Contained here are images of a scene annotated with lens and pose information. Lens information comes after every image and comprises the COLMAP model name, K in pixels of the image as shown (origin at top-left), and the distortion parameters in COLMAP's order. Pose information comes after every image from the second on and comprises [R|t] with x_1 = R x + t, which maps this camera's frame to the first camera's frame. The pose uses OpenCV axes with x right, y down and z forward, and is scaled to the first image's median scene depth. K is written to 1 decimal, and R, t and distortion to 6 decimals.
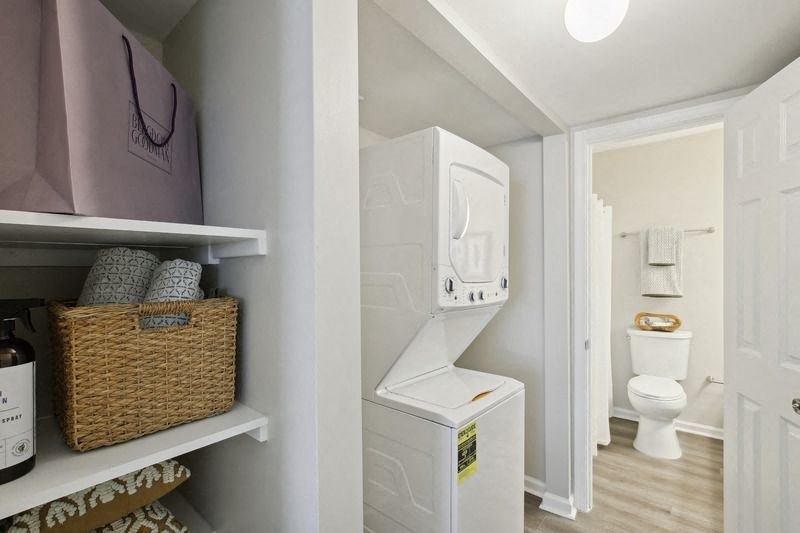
lens RADIAL K [[374.2, 0, 393.8], [0, 374.2, 268.4], [0, 0, 1]] dist [-0.033754, -0.000442]
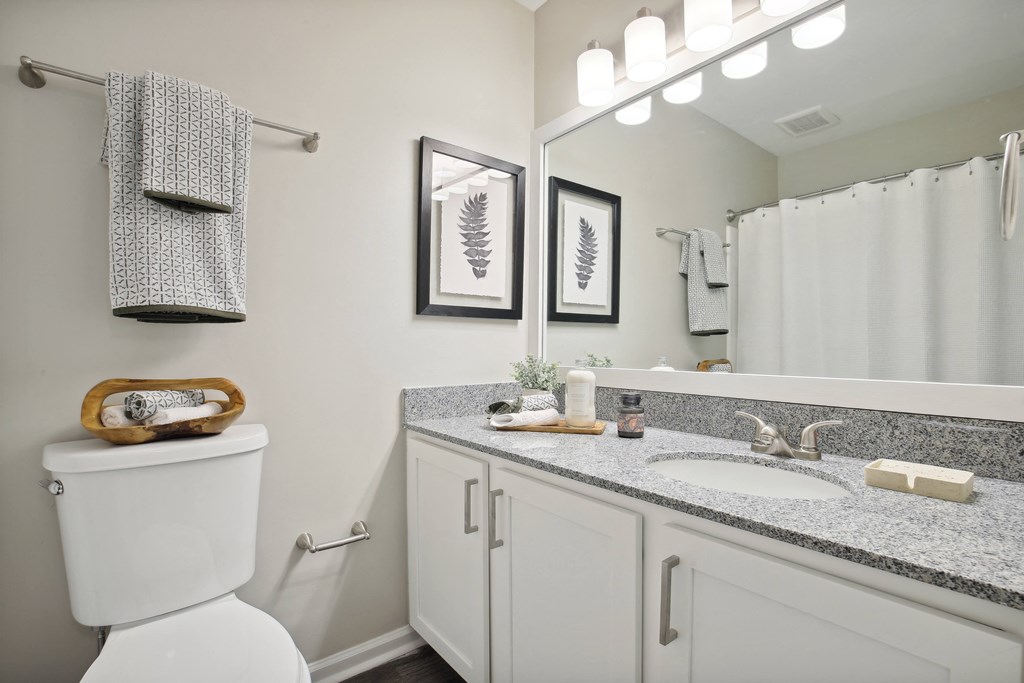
lens RADIAL K [[479.0, 0, 503.7], [0, 479.0, 345.6], [0, 0, 1]] dist [-0.033754, -0.000442]
pose [[0.199317, 0.008406, 0.979899, 0.420120], [-0.008002, 0.999944, -0.006951, 0.099907], [-0.979902, -0.006456, 0.199373, 0.684780]]
